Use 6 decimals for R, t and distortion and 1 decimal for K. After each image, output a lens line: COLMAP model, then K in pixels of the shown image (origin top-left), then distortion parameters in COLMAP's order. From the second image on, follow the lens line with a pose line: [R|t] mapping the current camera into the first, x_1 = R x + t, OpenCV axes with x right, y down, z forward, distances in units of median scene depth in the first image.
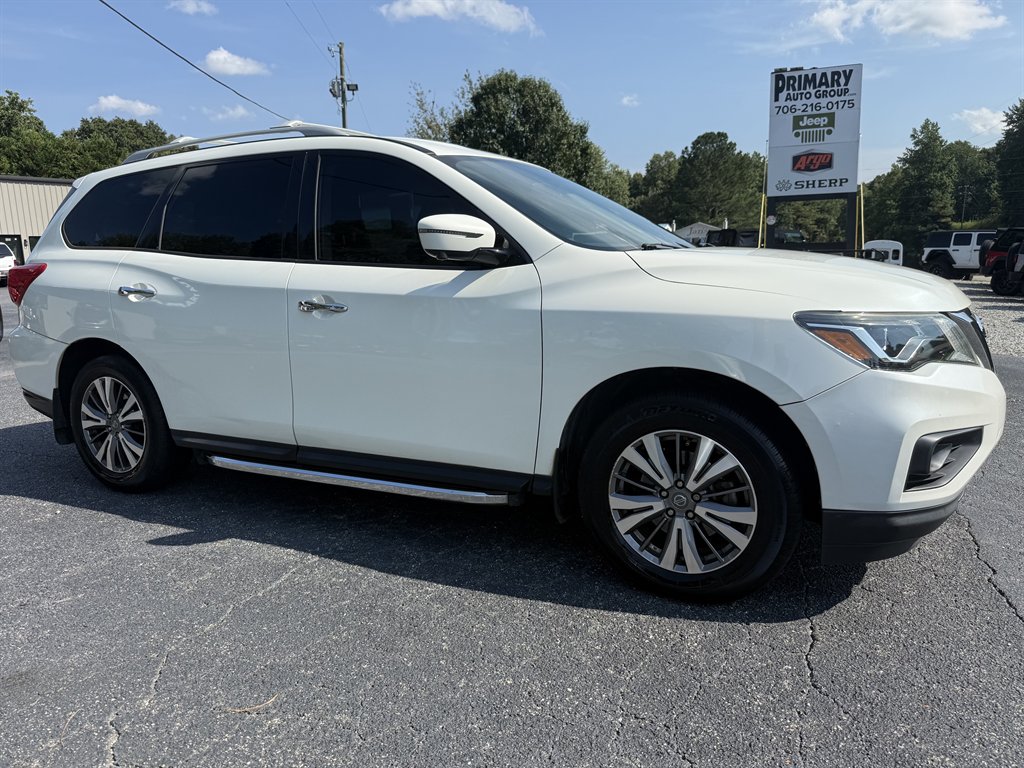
lens RADIAL K [[724.7, 0, 514.0], [0, 724.7, 382.5], [0, 0, 1]] dist [0.015503, -0.028597]
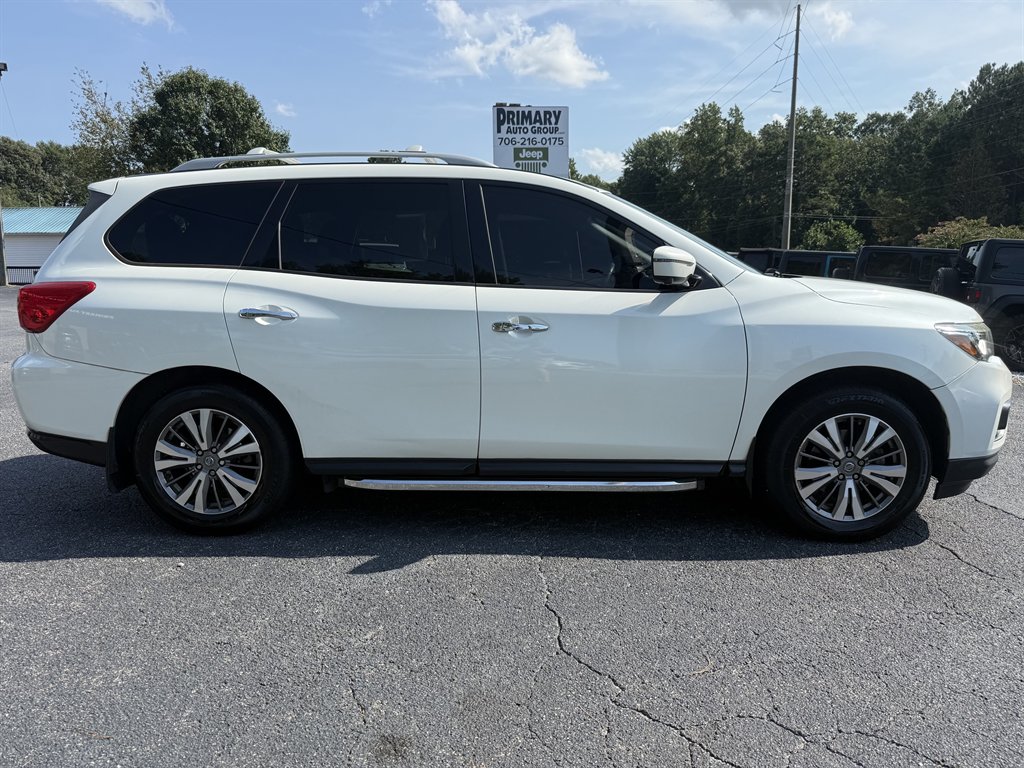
lens RADIAL K [[724.7, 0, 504.5], [0, 724.7, 397.7], [0, 0, 1]] dist [0.015503, -0.028597]
pose [[0.910043, -0.057476, 0.410510, -0.105727], [0.057395, 0.998273, 0.012533, -0.002039], [-0.410521, 0.012155, 0.911770, 0.004701]]
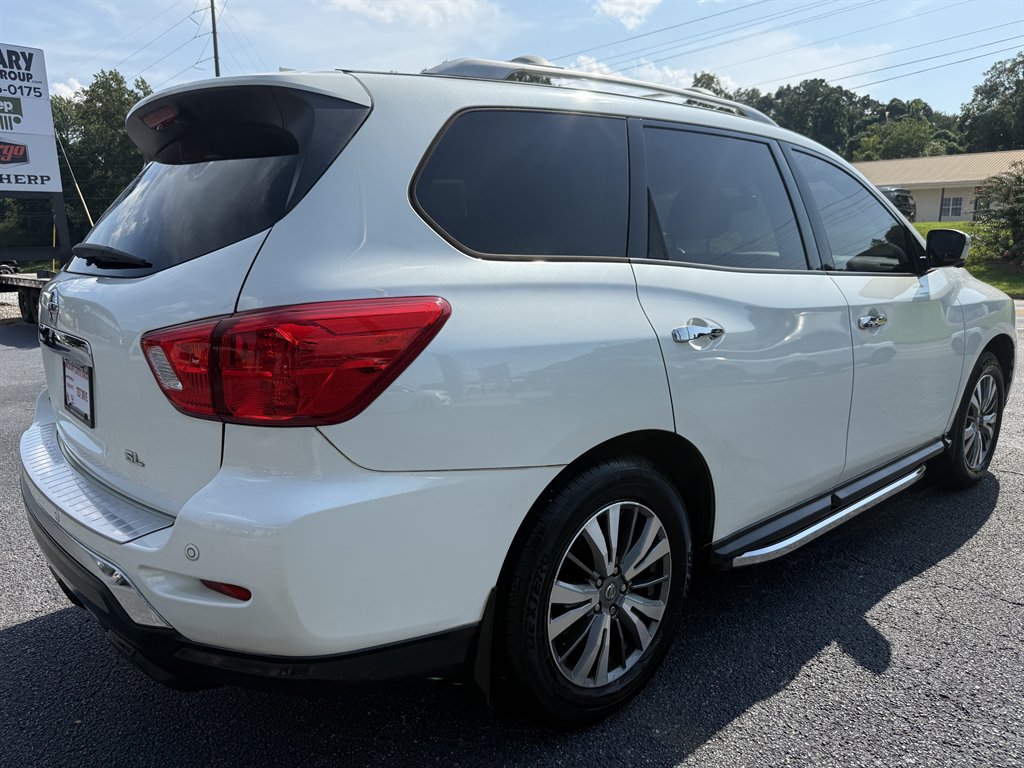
lens RADIAL K [[724.7, 0, 512.2], [0, 724.7, 393.1], [0, 0, 1]] dist [0.015503, -0.028597]
pose [[0.376737, -0.164654, 0.911569, -0.187417], [0.158795, 0.980988, 0.111565, -0.027775], [-0.912608, 0.102721, 0.395720, 0.153034]]
